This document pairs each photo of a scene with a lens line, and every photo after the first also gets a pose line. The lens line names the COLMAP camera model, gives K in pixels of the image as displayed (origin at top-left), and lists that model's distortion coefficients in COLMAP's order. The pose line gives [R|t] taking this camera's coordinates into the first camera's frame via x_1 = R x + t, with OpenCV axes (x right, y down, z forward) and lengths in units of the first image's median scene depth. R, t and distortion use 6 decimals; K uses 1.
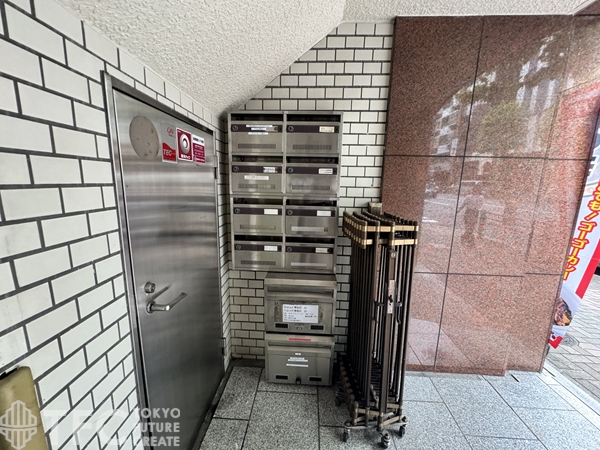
lens RADIAL K [[241.2, 0, 300.0], [0, 241.2, 225.0], [0, 0, 1]] dist [-0.001324, -0.000092]
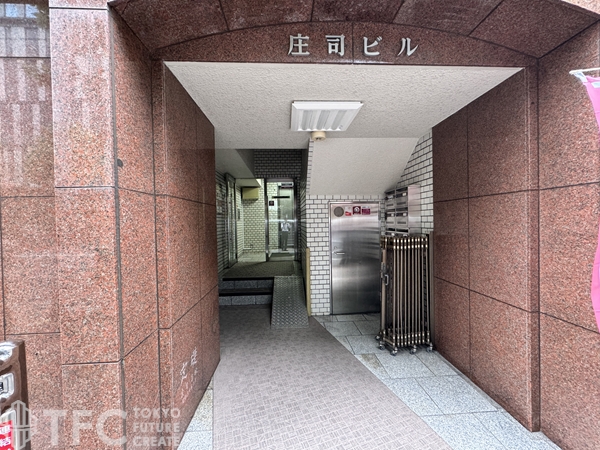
lens RADIAL K [[241.2, 0, 300.0], [0, 241.2, 225.0], [0, 0, 1]] dist [-0.001324, -0.000092]
pose [[0.100875, -0.007611, -0.994870, 1.901819], [-0.151850, 0.988137, -0.022956, 0.038077], [0.983243, 0.153386, 0.098523, -0.029462]]
